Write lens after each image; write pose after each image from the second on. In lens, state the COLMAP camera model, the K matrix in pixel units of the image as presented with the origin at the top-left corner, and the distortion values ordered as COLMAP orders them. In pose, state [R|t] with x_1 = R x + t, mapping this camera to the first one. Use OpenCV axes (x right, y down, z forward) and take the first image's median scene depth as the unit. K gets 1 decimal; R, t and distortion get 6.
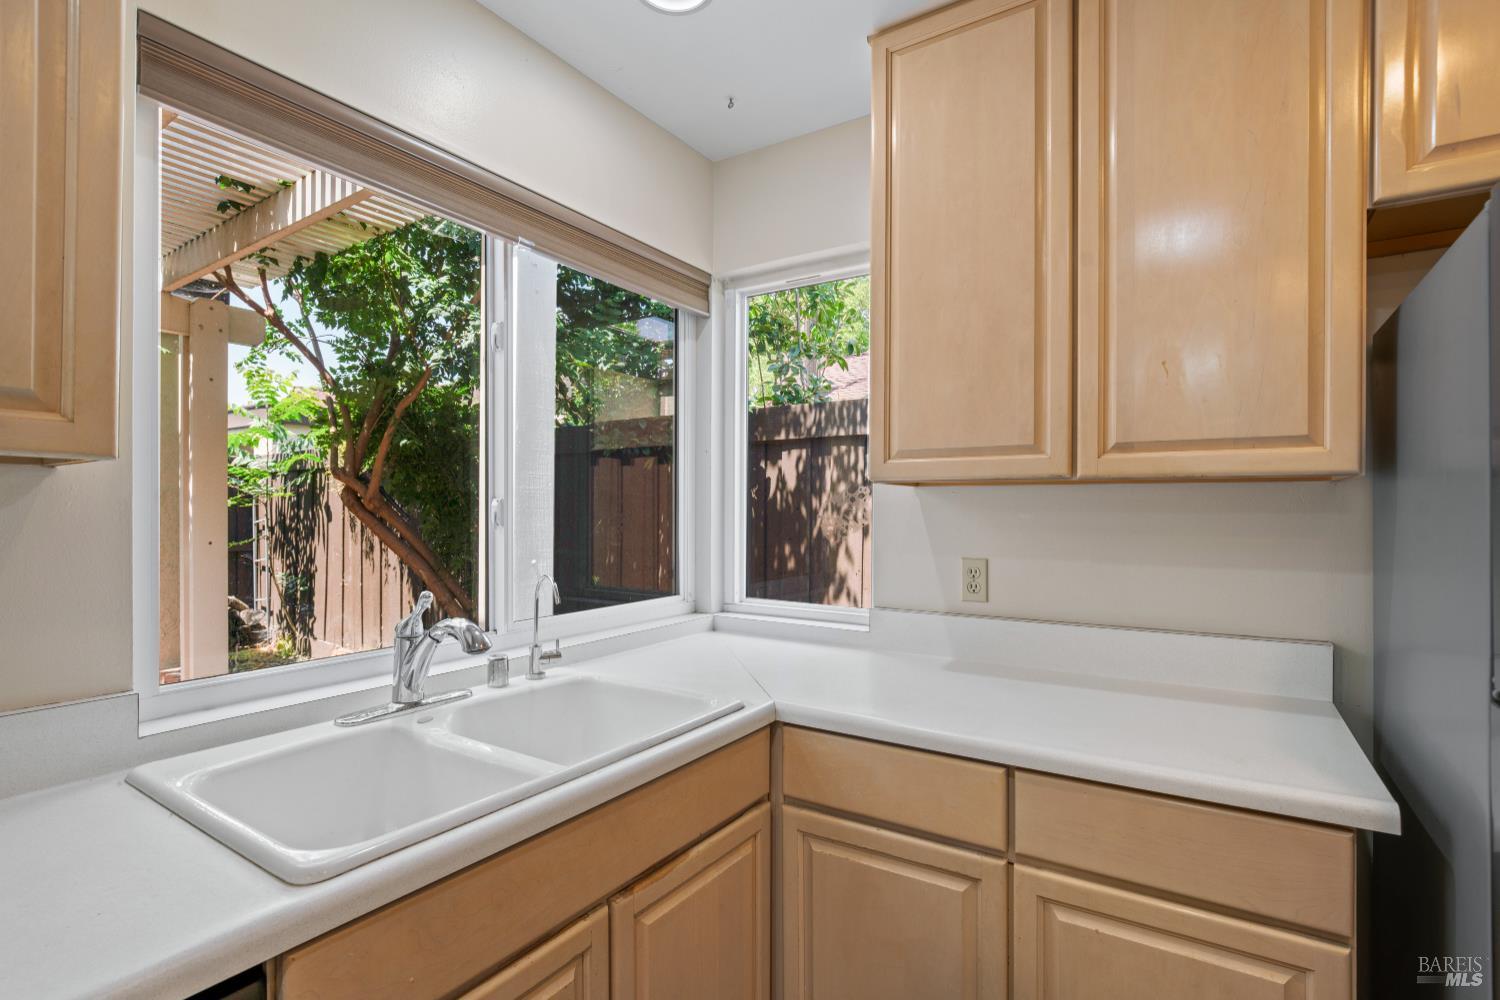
lens RADIAL K [[694.8, 0, 753.7], [0, 694.8, 513.0], [0, 0, 1]] dist [-0.050151, 0.020799]
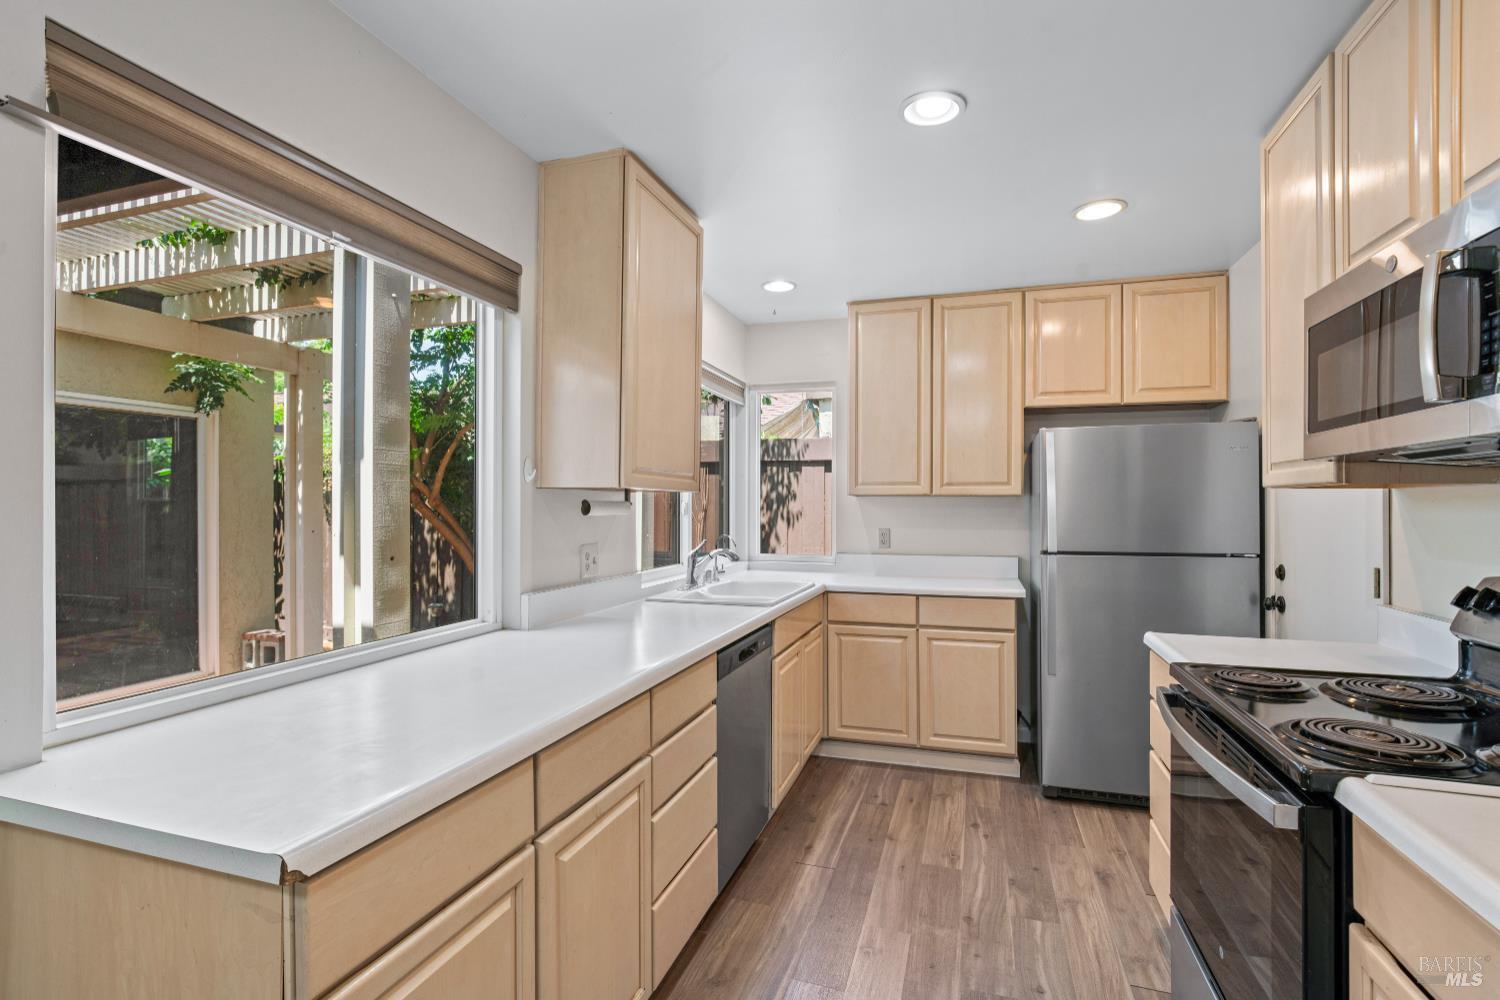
lens RADIAL K [[693.6, 0, 745.4], [0, 693.6, 500.6], [0, 0, 1]] dist [-0.018084, 0.000756]
pose [[0.967487, 0.000550, 0.252919, -0.696090], [0.003598, 0.999866, -0.015939, 0.008650], [-0.252894, 0.016331, 0.967356, -1.078115]]
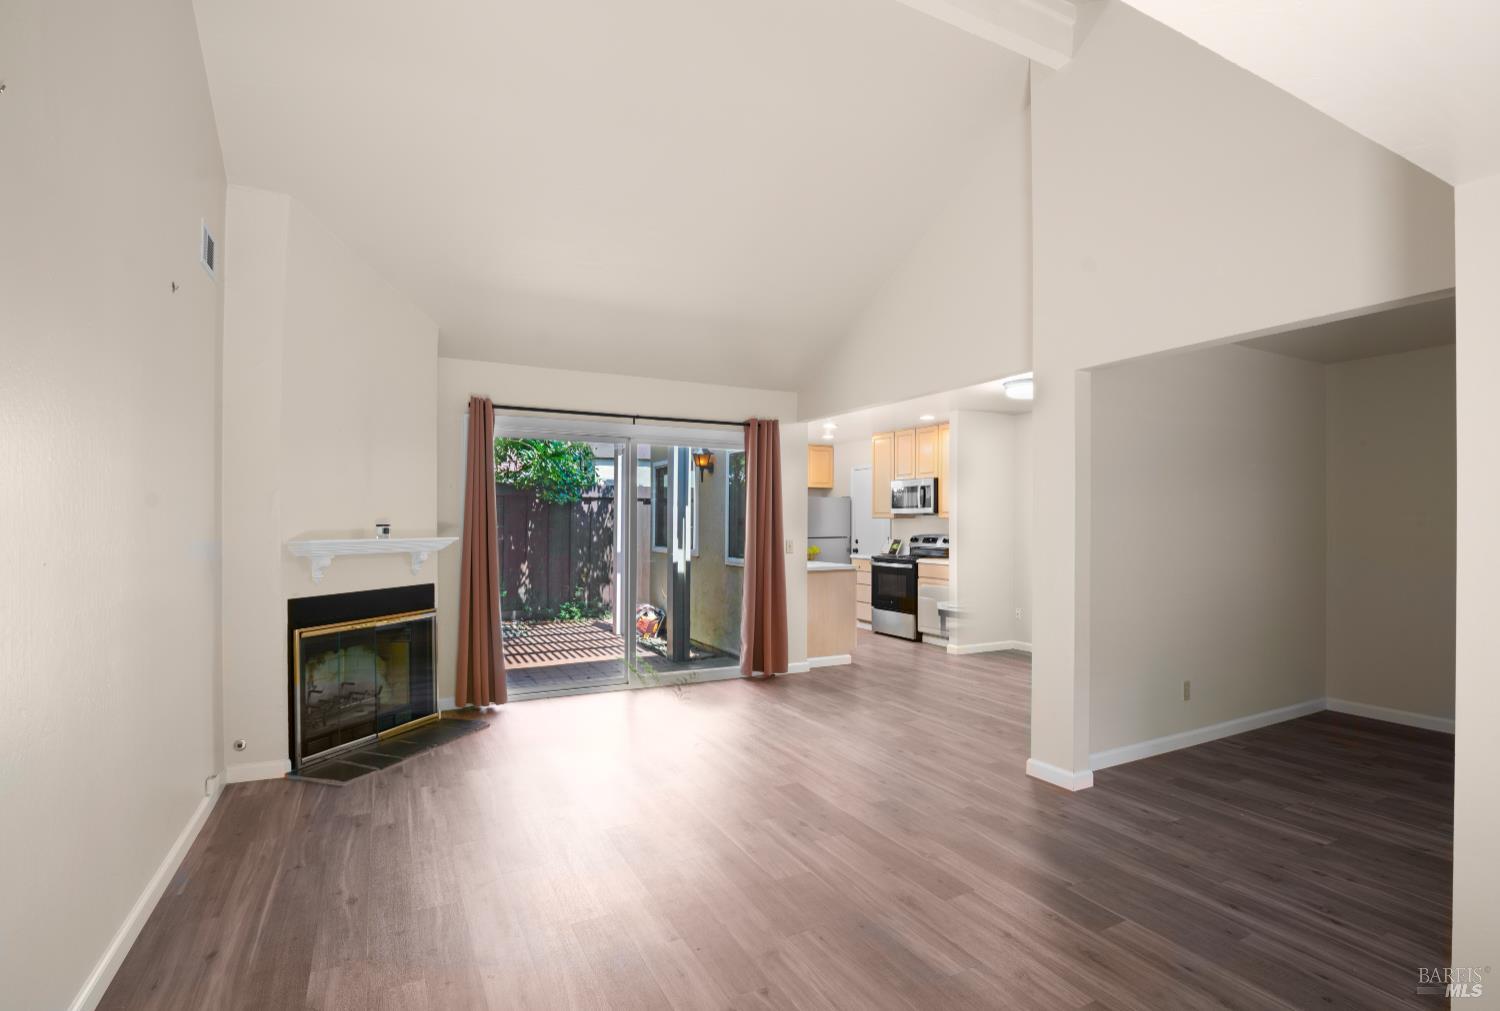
lens RADIAL K [[718.0, 0, 751.8], [0, 718.0, 519.2], [0, 0, 1]] dist [-0.023385, -0.000072]
pose [[0.490541, 0.002435, 0.871415, -4.418931], [0.005634, 0.999966, -0.005966, 0.003792], [-0.871400, 0.007836, 0.490511, -1.935168]]
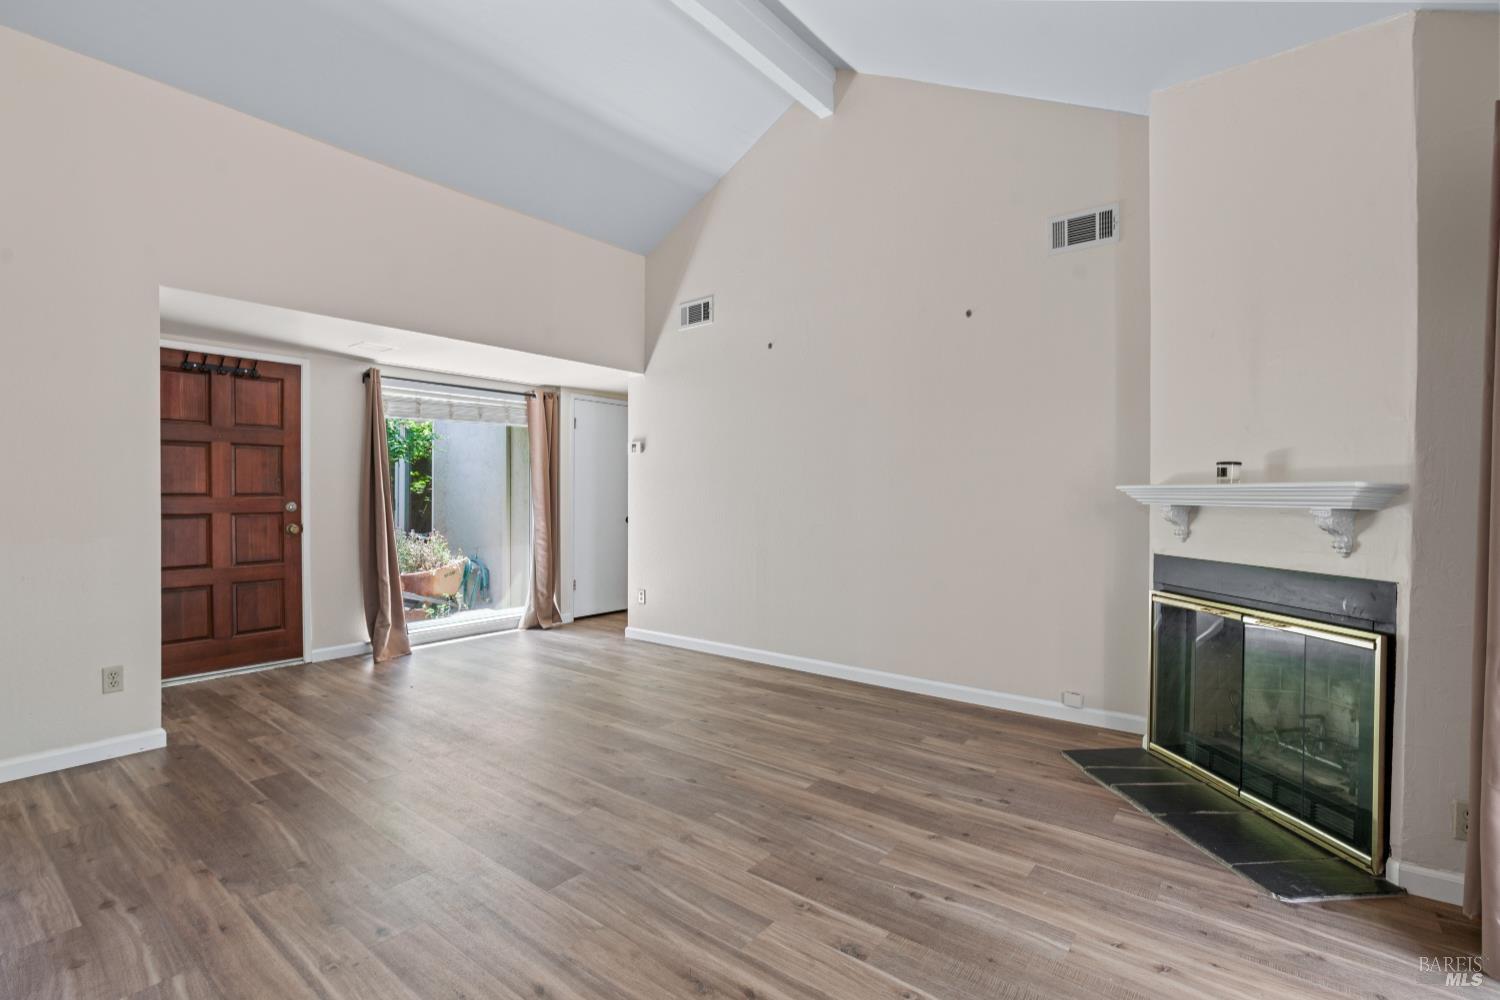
lens RADIAL K [[686.5, 0, 752.4], [0, 686.5, 503.8], [0, 0, 1]] dist [-0.011892, 0.000604]
pose [[-0.087705, 0.008905, -0.996107, -1.483453], [-0.010186, 0.999900, 0.009835, 0.081434], [0.996094, 0.011009, -0.087605, -0.613364]]
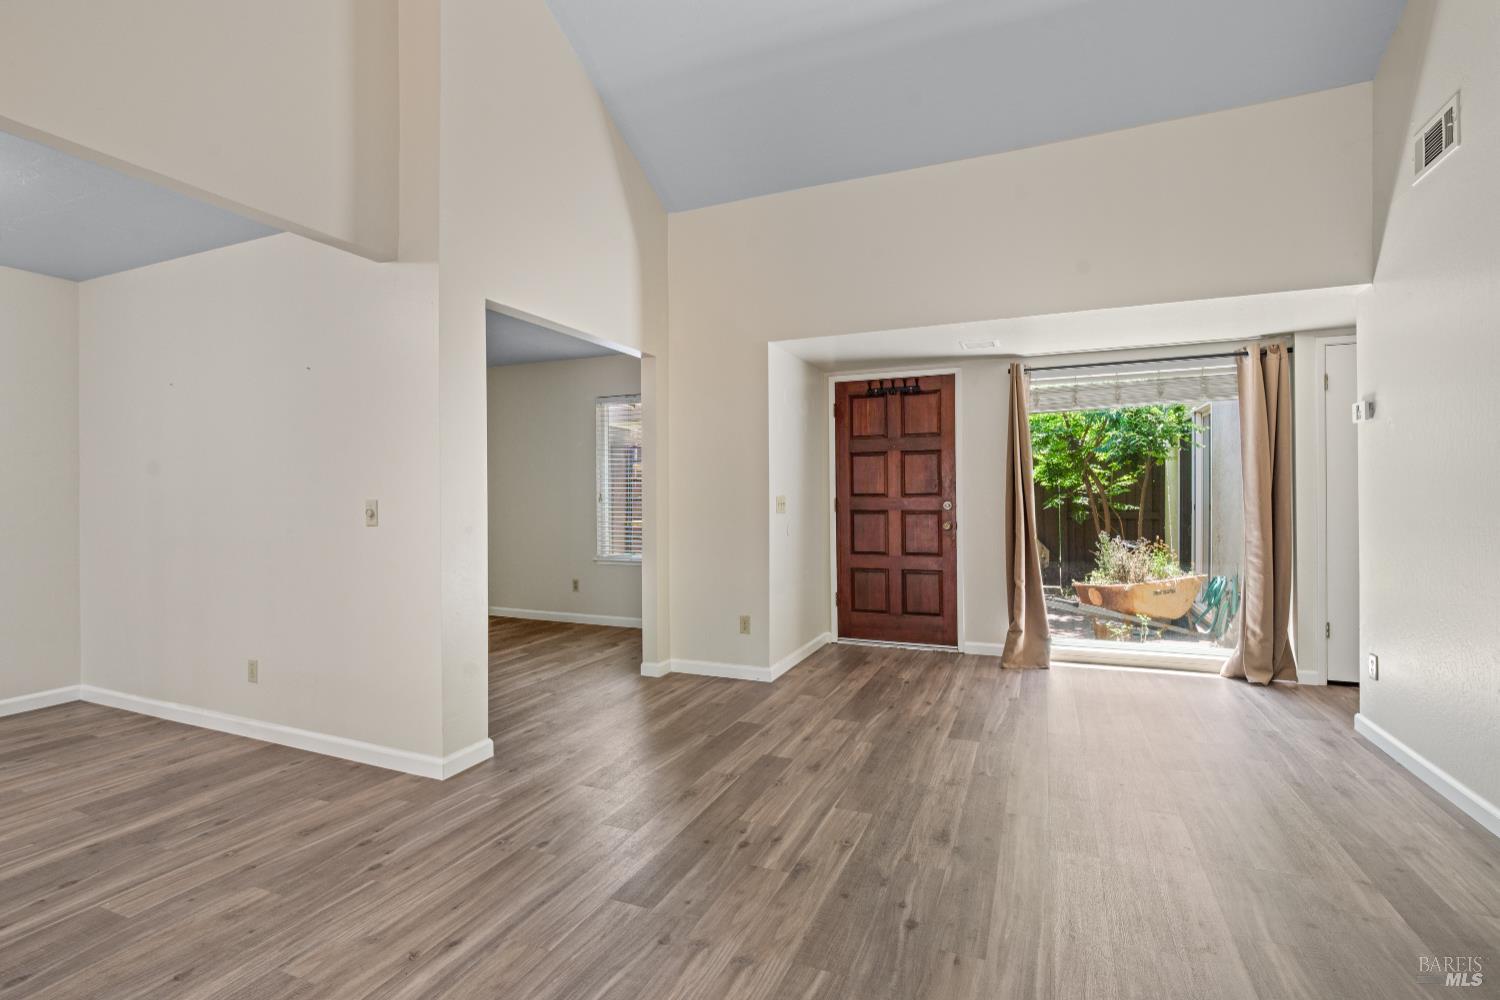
lens RADIAL K [[698.2, 0, 752.2], [0, 698.2, 499.0], [0, 0, 1]] dist [-0.019741, 0.006489]
pose [[-0.984284, 0.003204, -0.176566, -2.613294], [0.000935, 0.999916, 0.012929, 0.070032], [0.176592, 0.012561, -0.984204, 0.109470]]
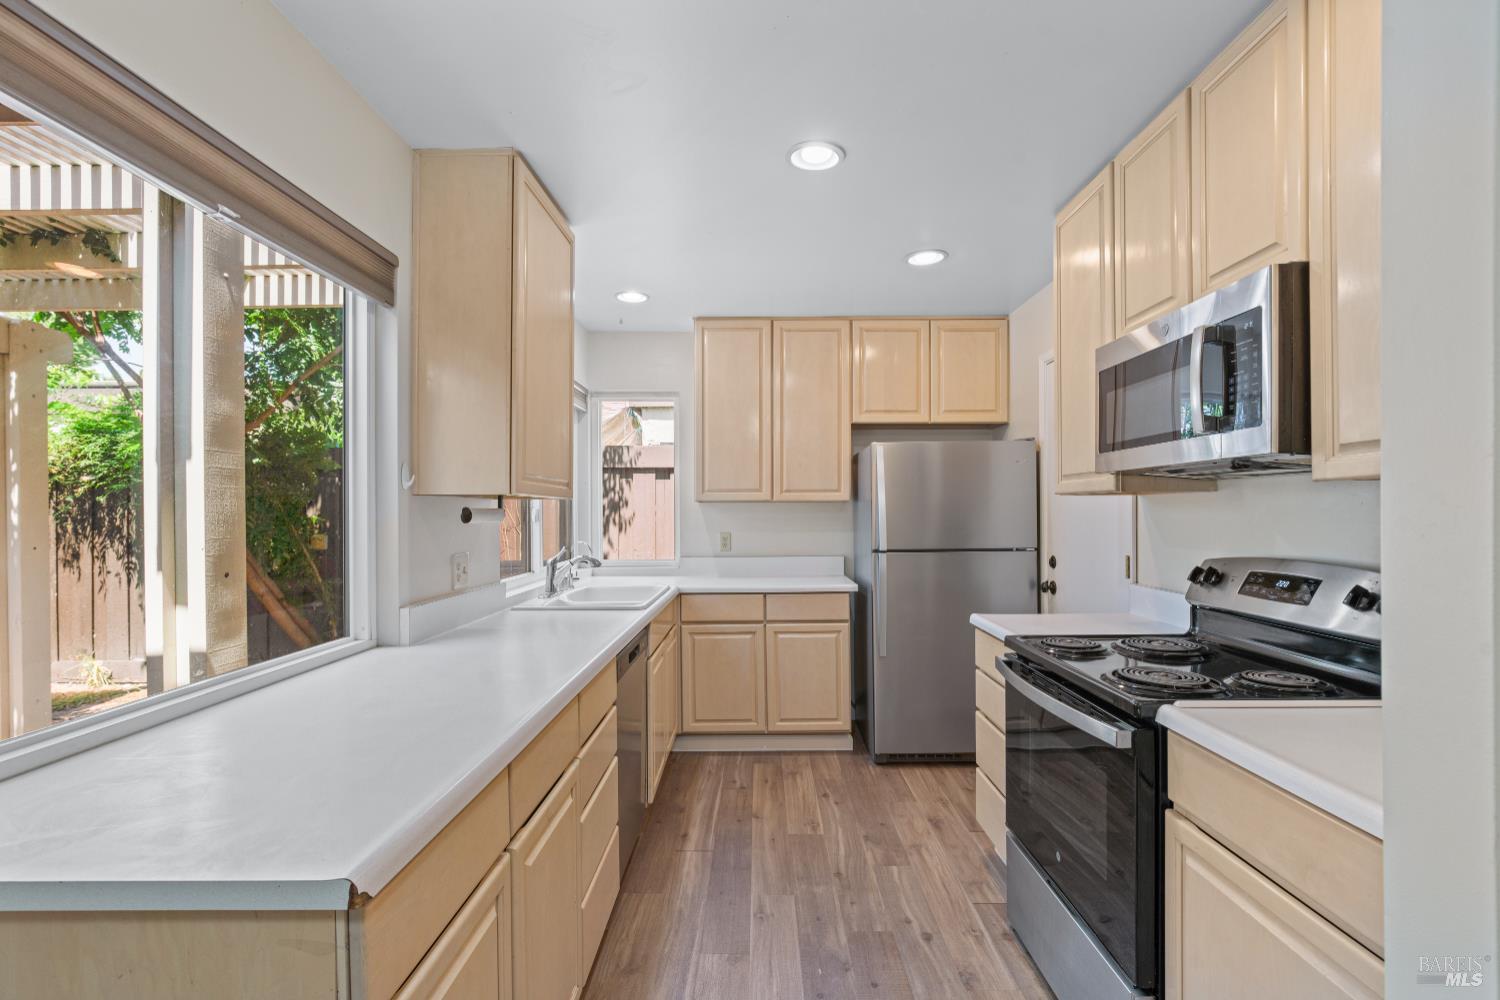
lens RADIAL K [[685.3, 0, 751.0], [0, 685.3, 512.0], [0, 0, 1]] dist [-0.015648, 0.000819]
pose [[0.845487, -0.008358, 0.533930, -0.881017], [0.013443, 0.999894, -0.005635, 0.008152], [-0.533827, 0.011942, 0.845510, -1.062809]]
